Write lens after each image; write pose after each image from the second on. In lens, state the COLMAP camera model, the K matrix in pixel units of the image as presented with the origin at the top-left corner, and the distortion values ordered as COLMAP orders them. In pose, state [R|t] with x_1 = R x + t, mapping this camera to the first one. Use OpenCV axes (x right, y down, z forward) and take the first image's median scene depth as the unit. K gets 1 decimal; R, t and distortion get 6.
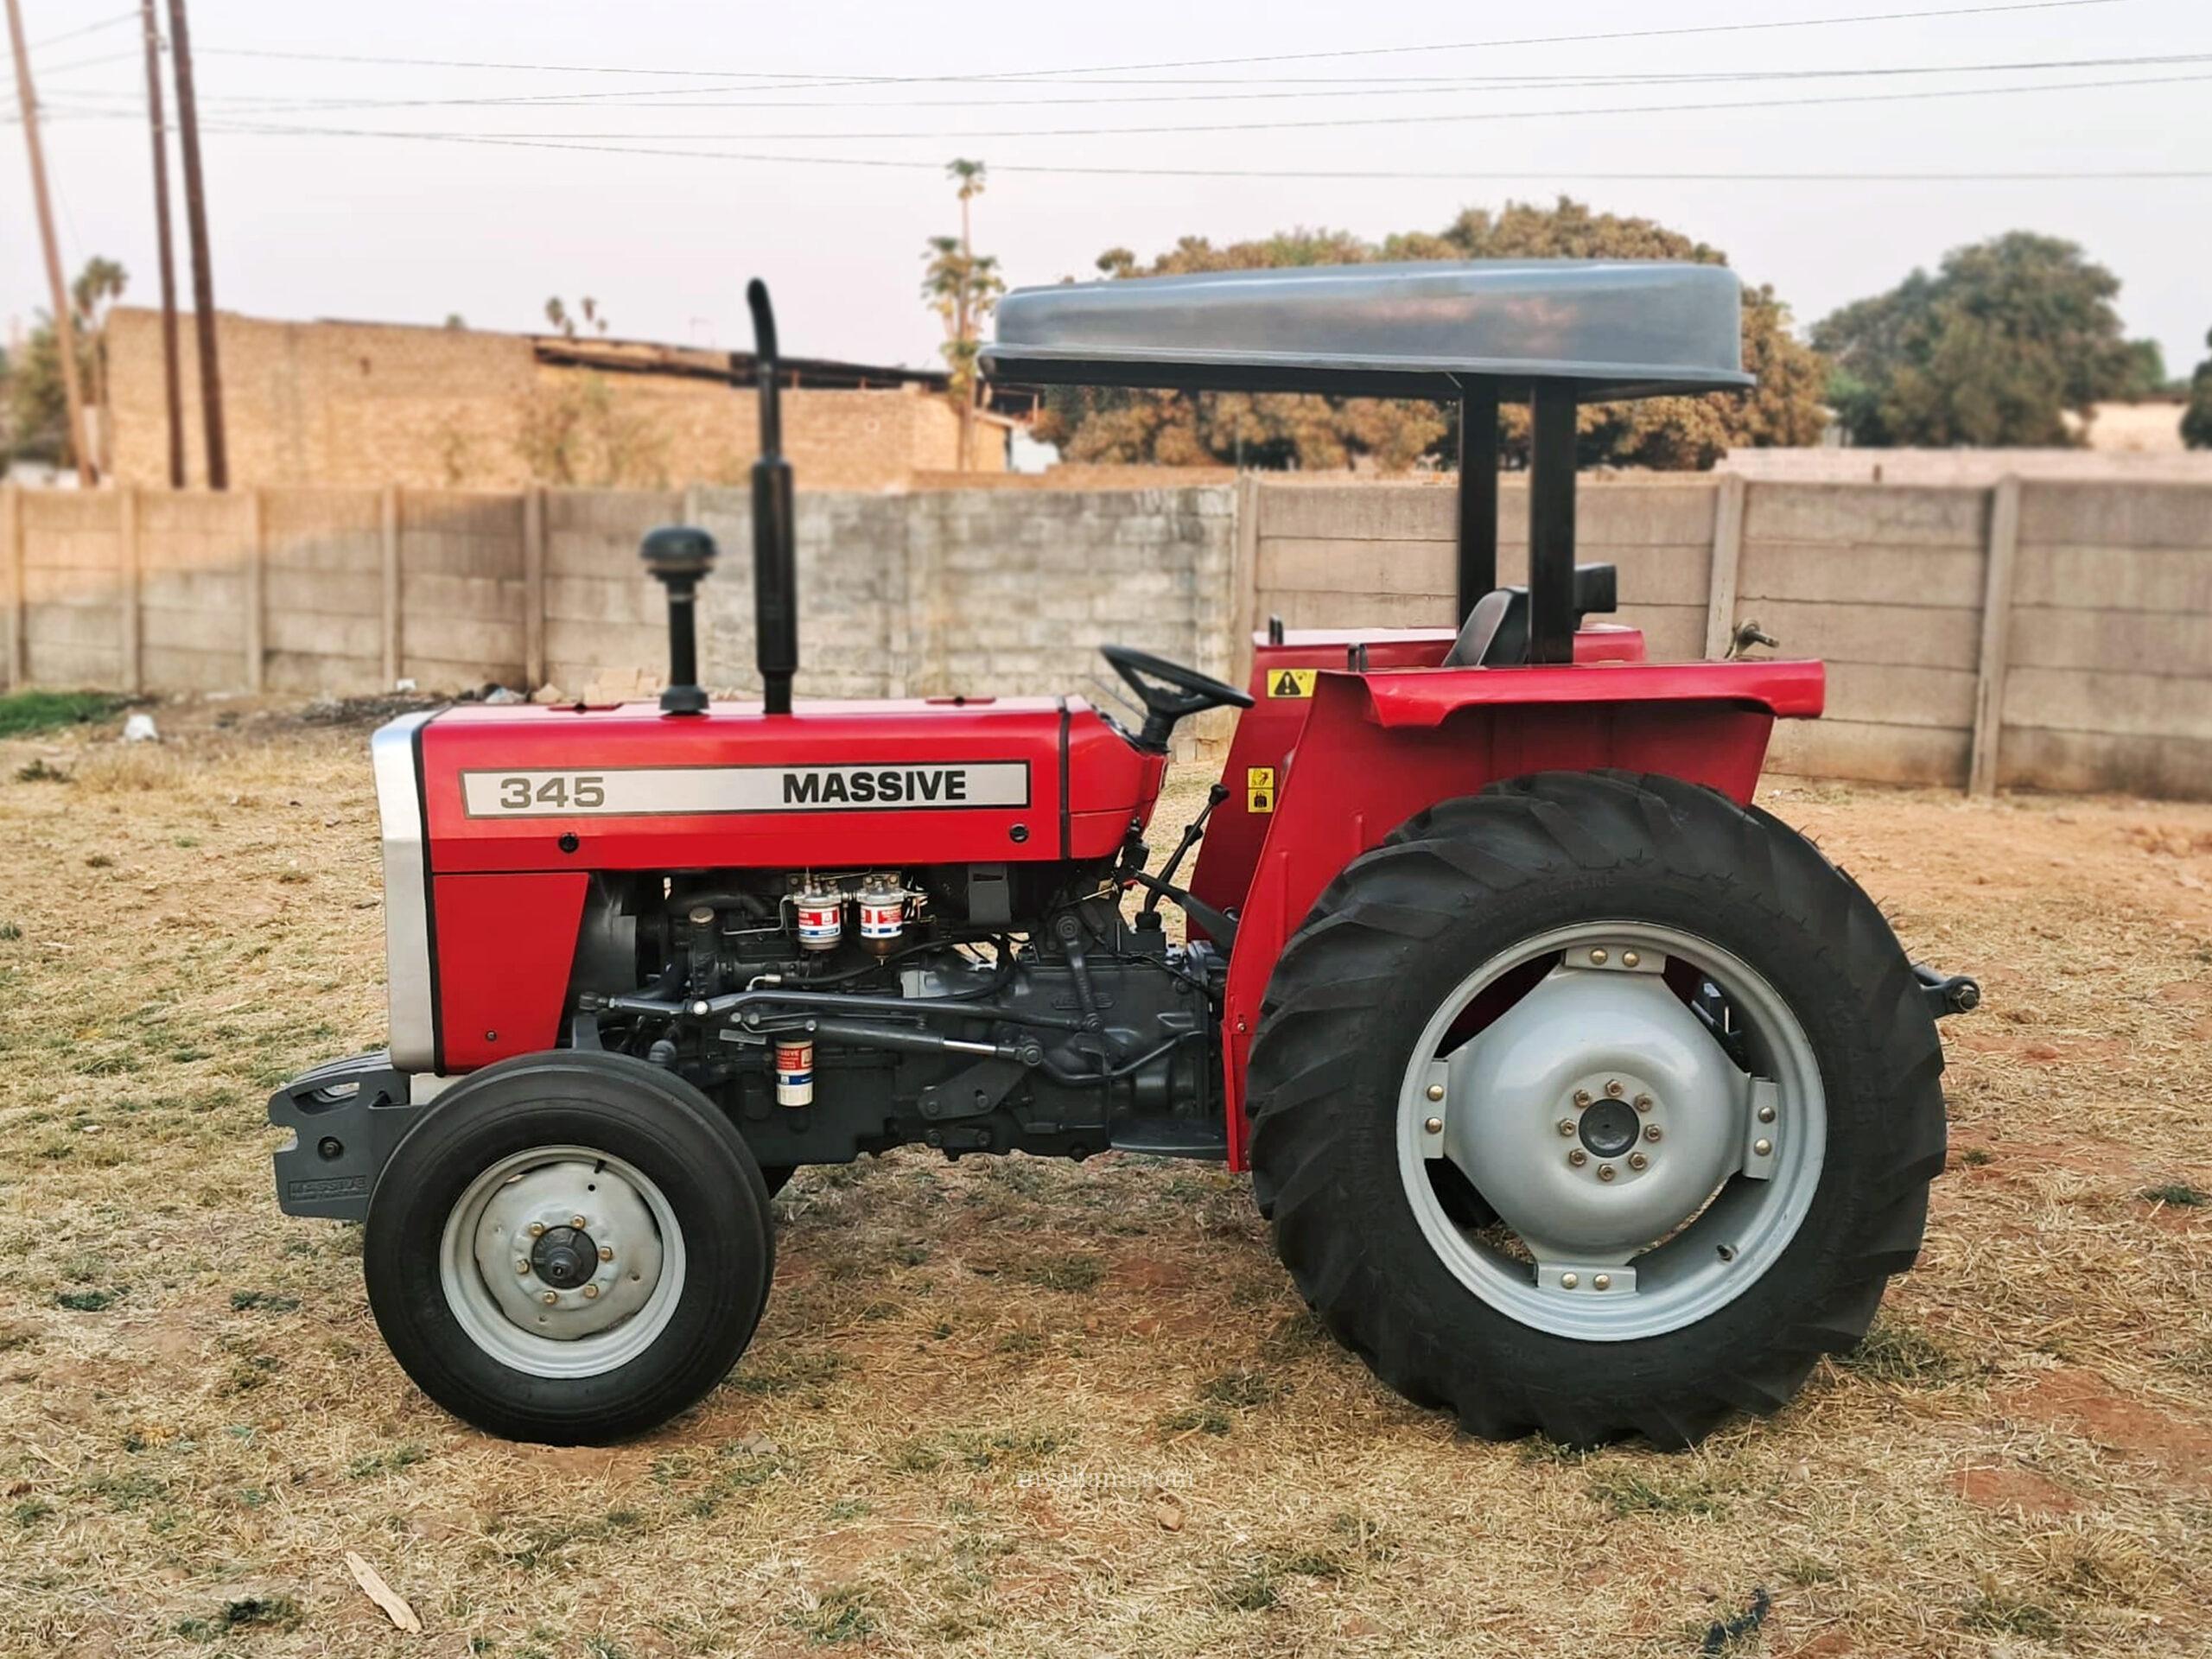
lens RADIAL K [[2134.5, 0, 1071.3], [0, 2134.5, 855.6], [0, 0, 1]] dist [0.070017, -0.009161]
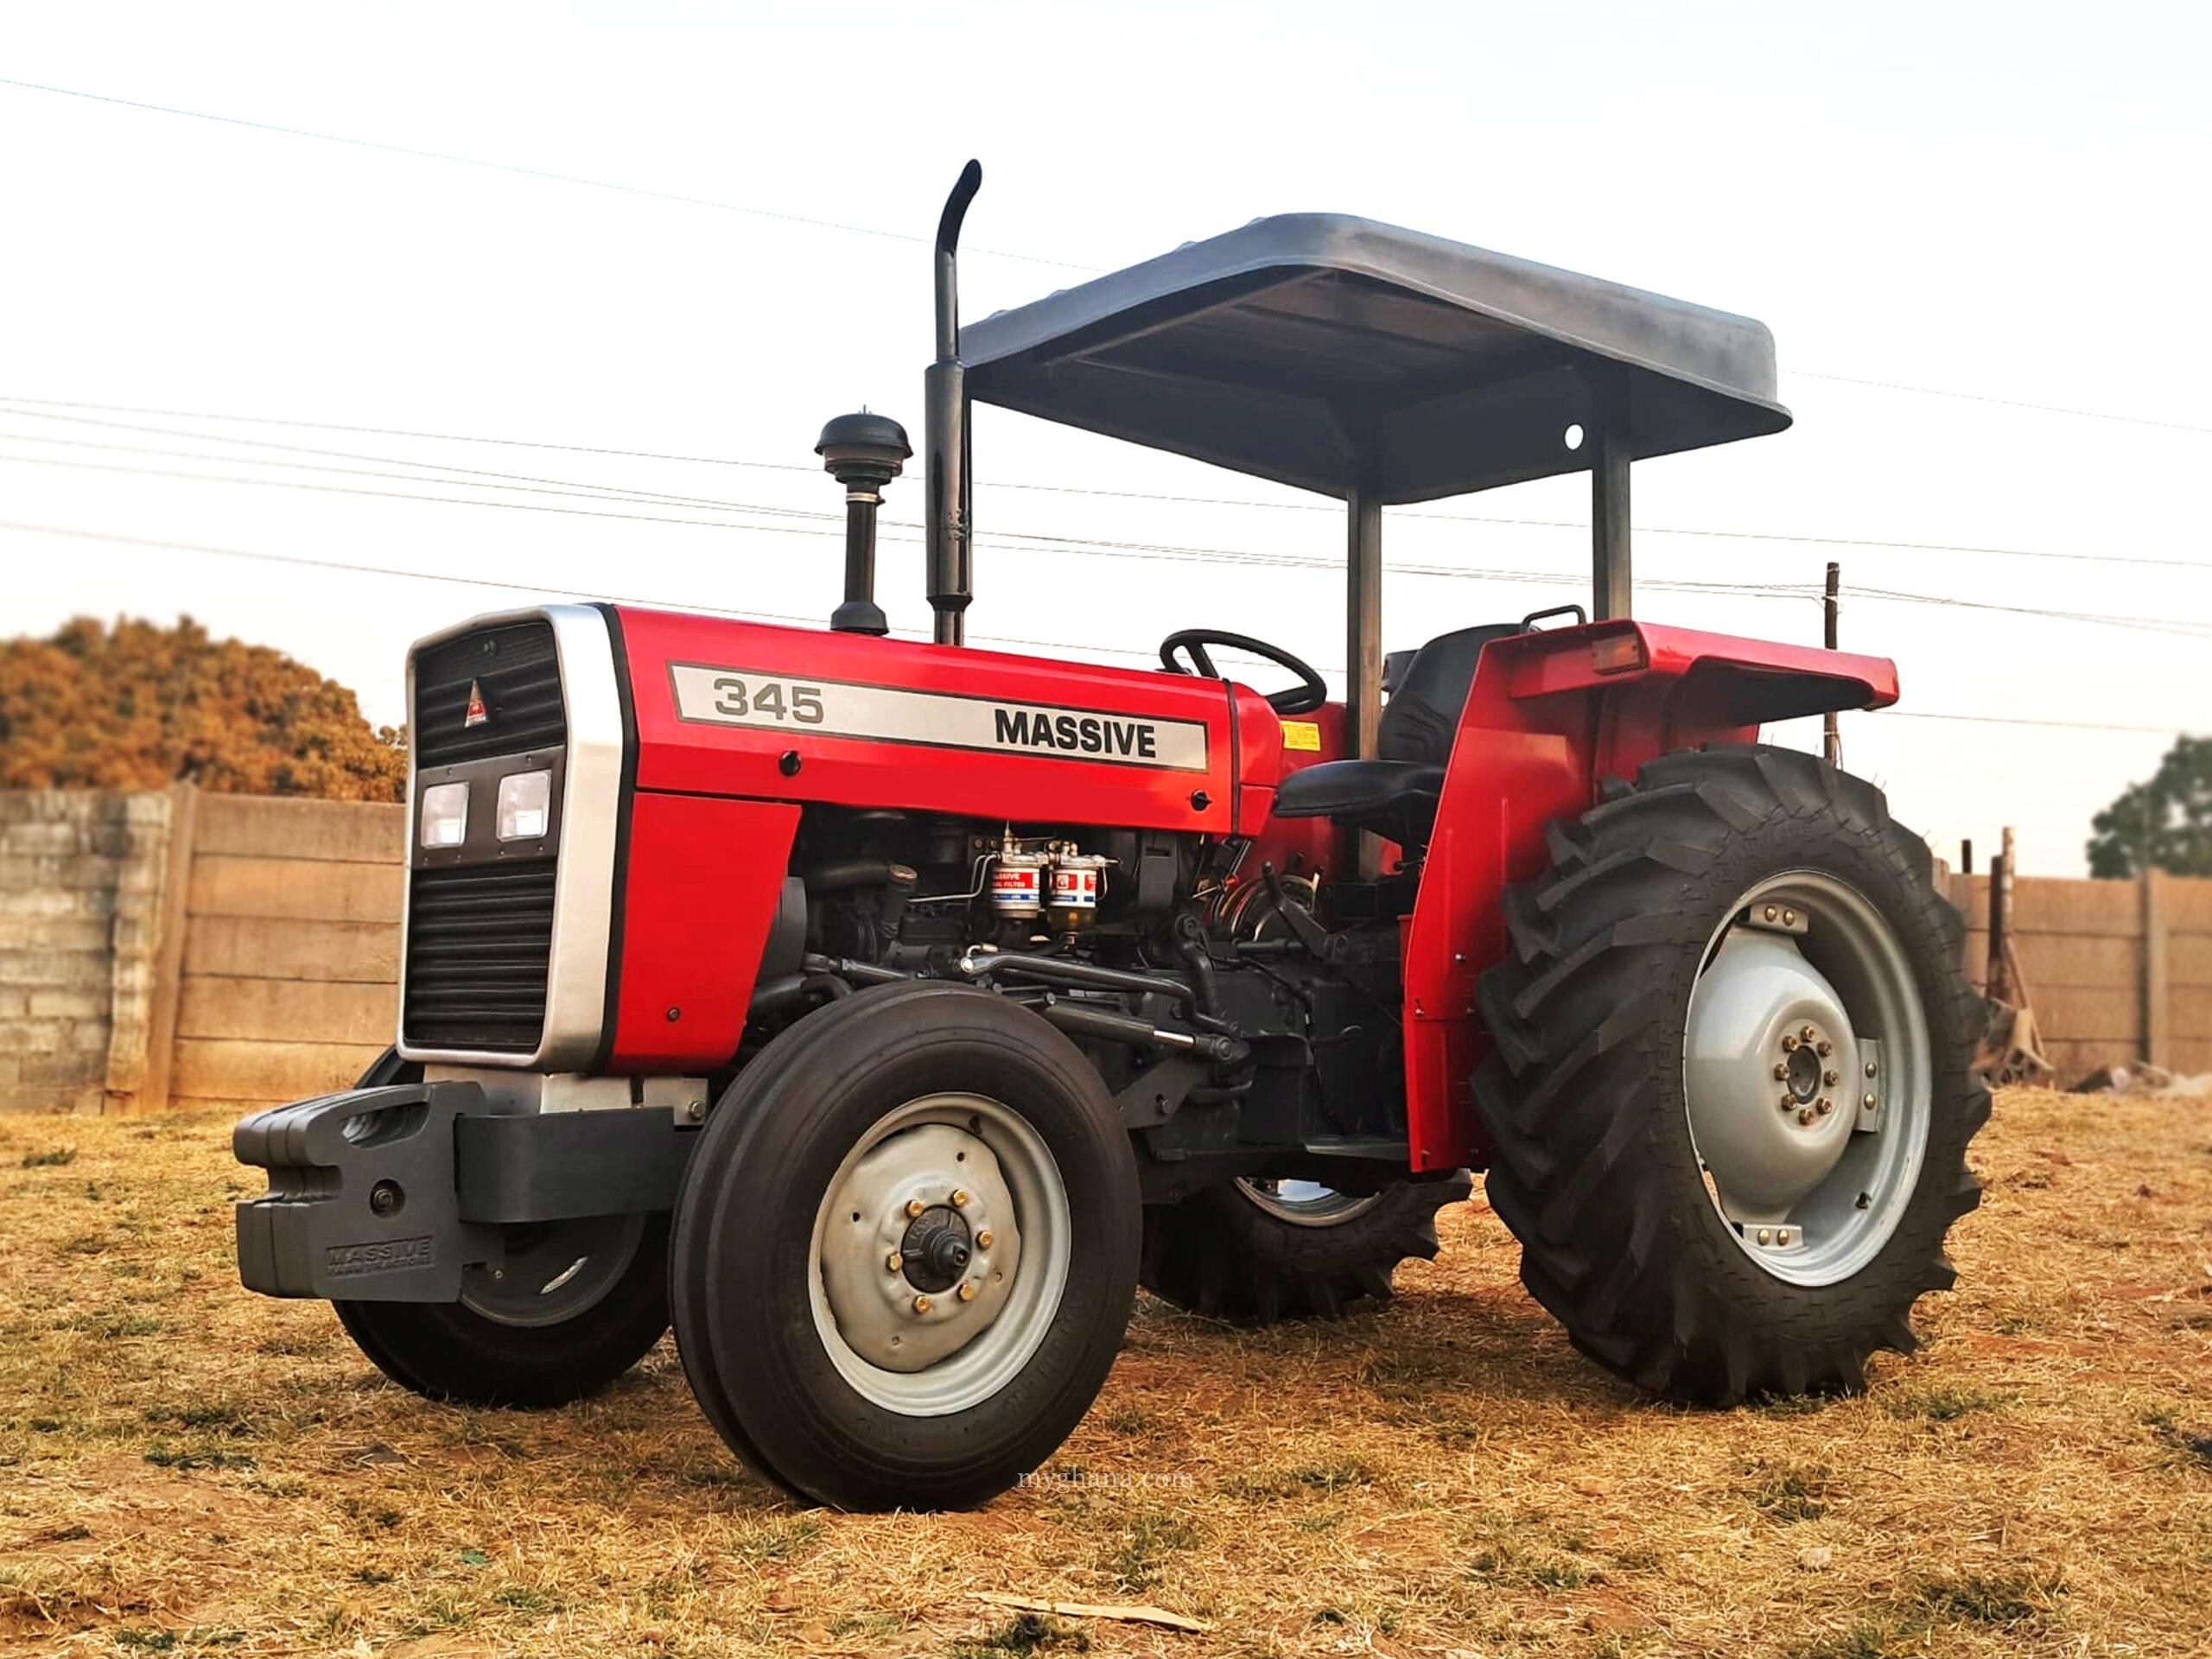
lens RADIAL K [[2269.4, 0, 1030.6], [0, 2269.4, 827.8], [0, 0, 1]] dist [0.066545, -0.014078]
pose [[0.821301, 0.063176, 0.566987, -0.630611], [0.063710, 0.977476, -0.201201, 0.190580], [-0.566927, 0.201370, 0.798777, 0.275702]]
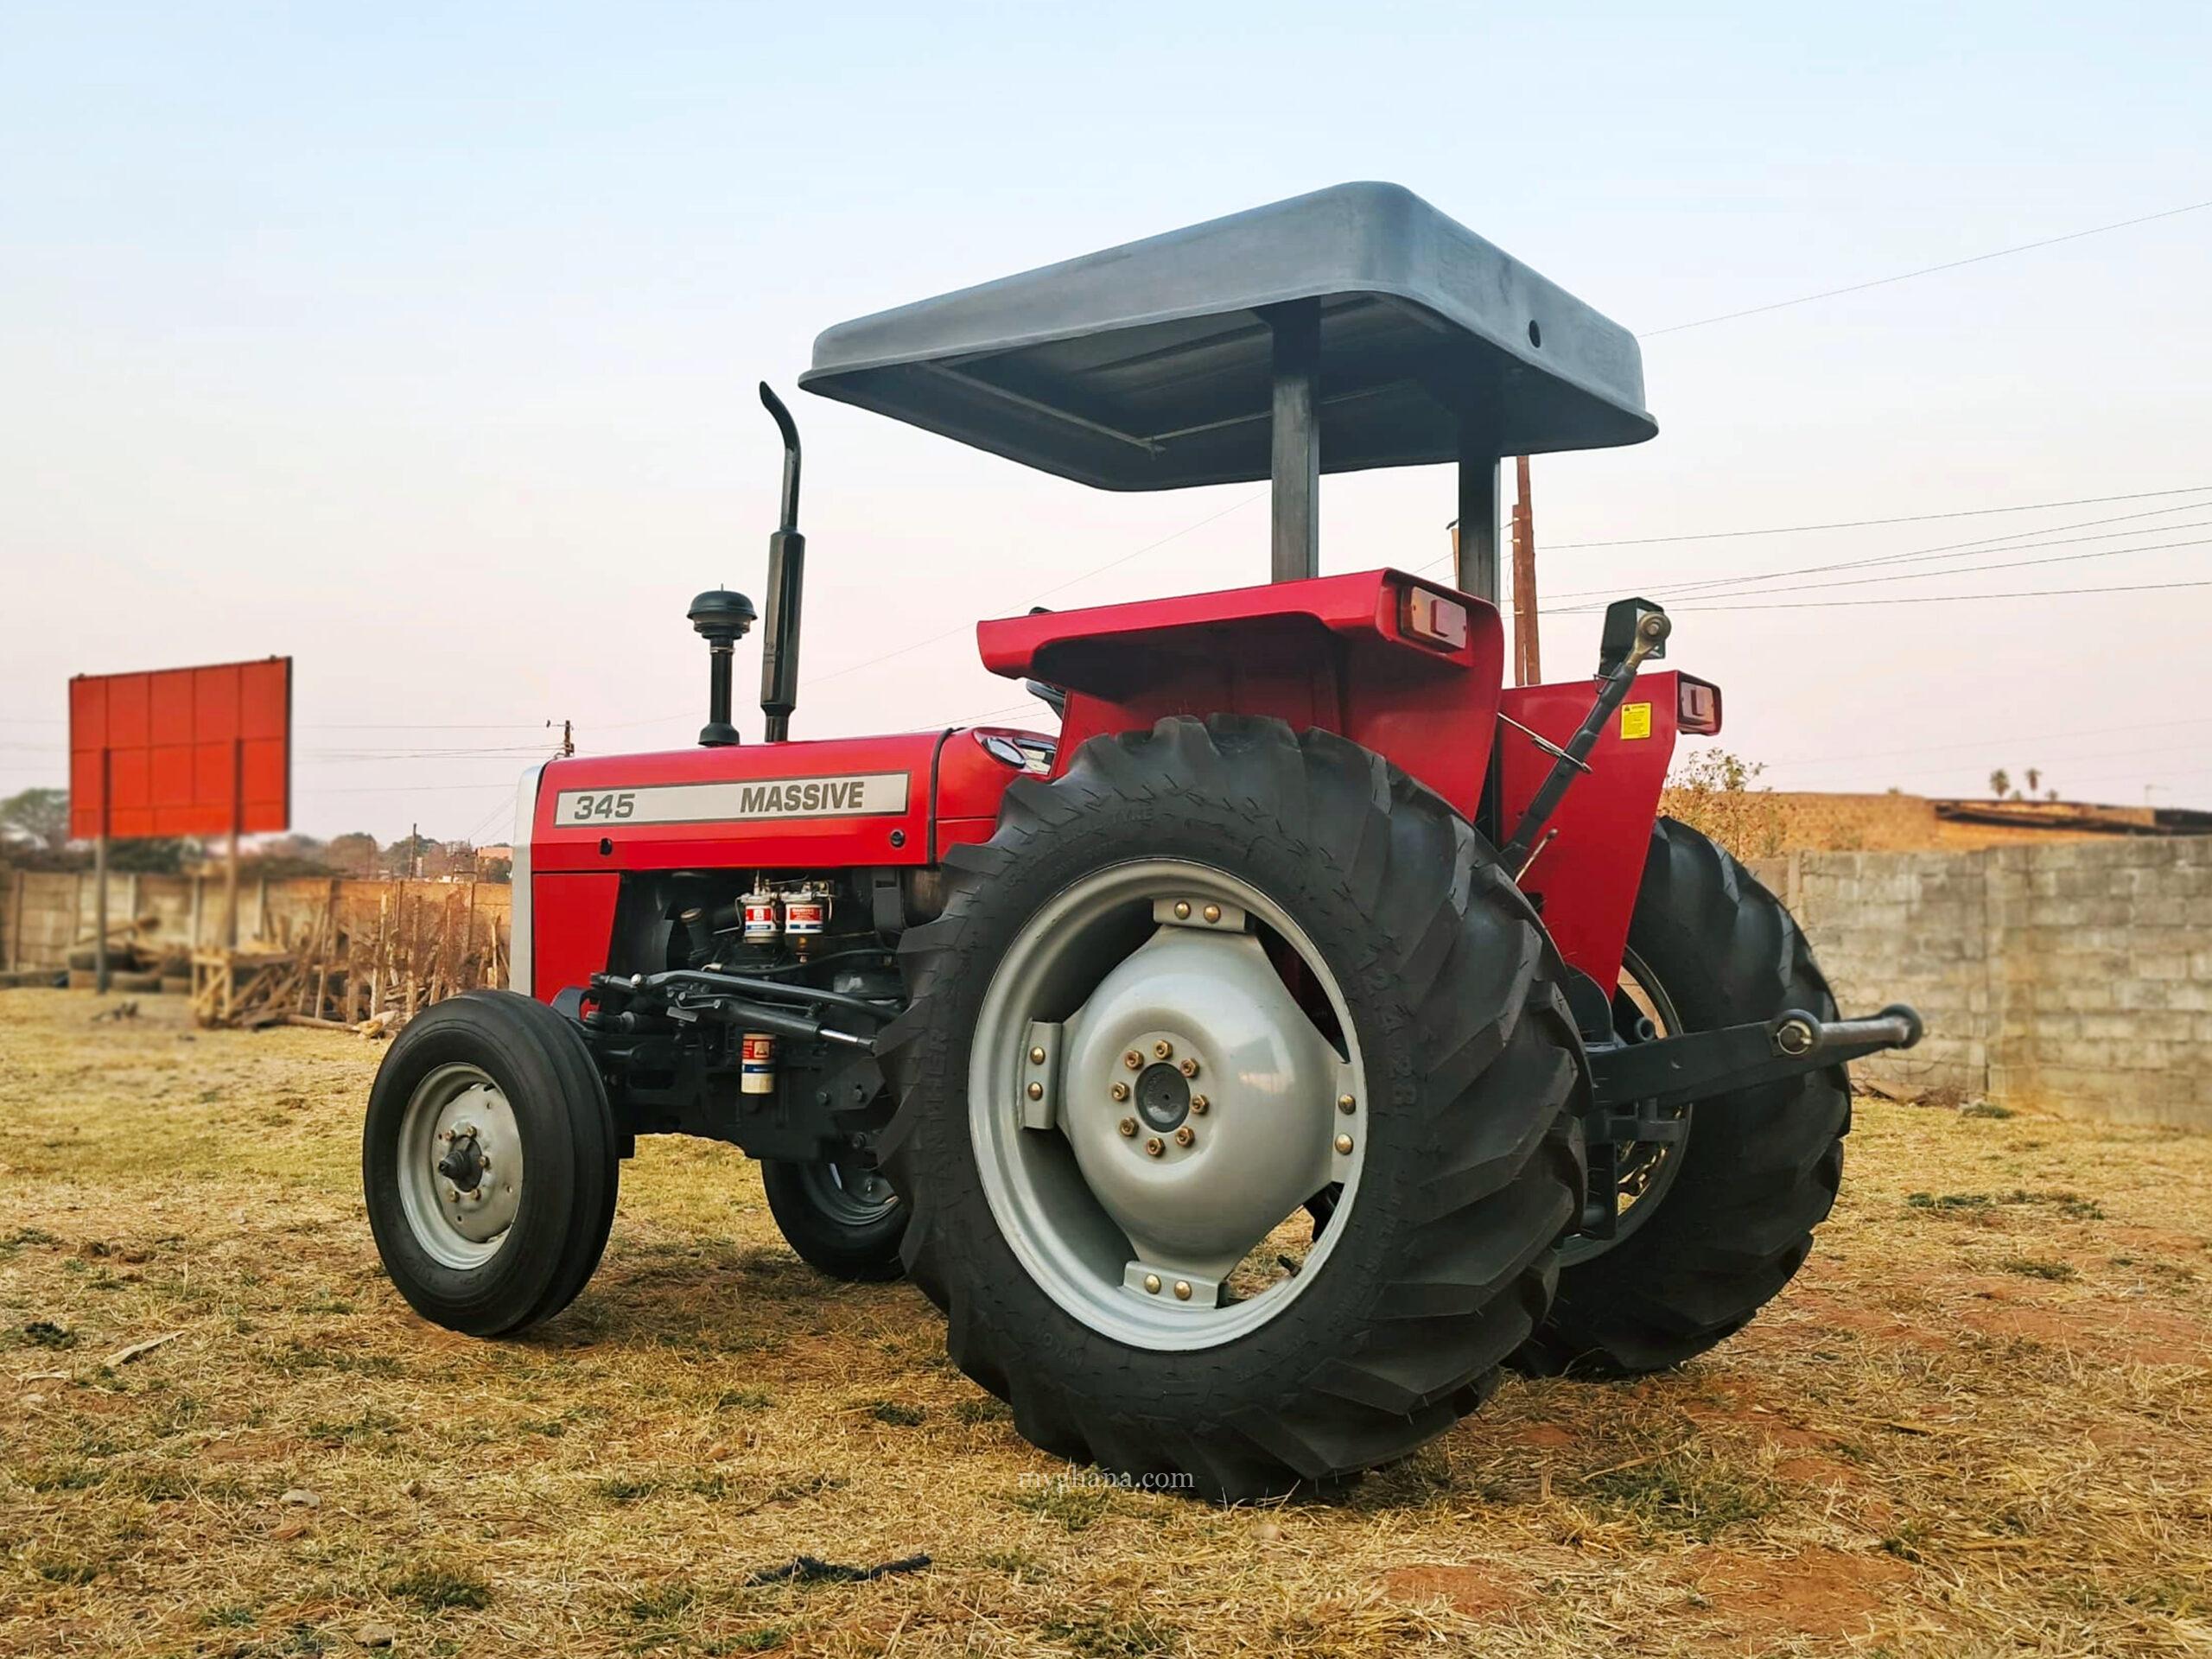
lens RADIAL K [[1967.7, 0, 1143.6], [0, 1967.7, 860.9], [0, 0, 1]] dist [0.073897, -0.075984]
pose [[0.797385, -0.011589, -0.603359, 0.671540], [-0.117724, 0.977619, -0.174360, 0.158589], [0.591876, 0.210062, 0.778175, 0.309277]]
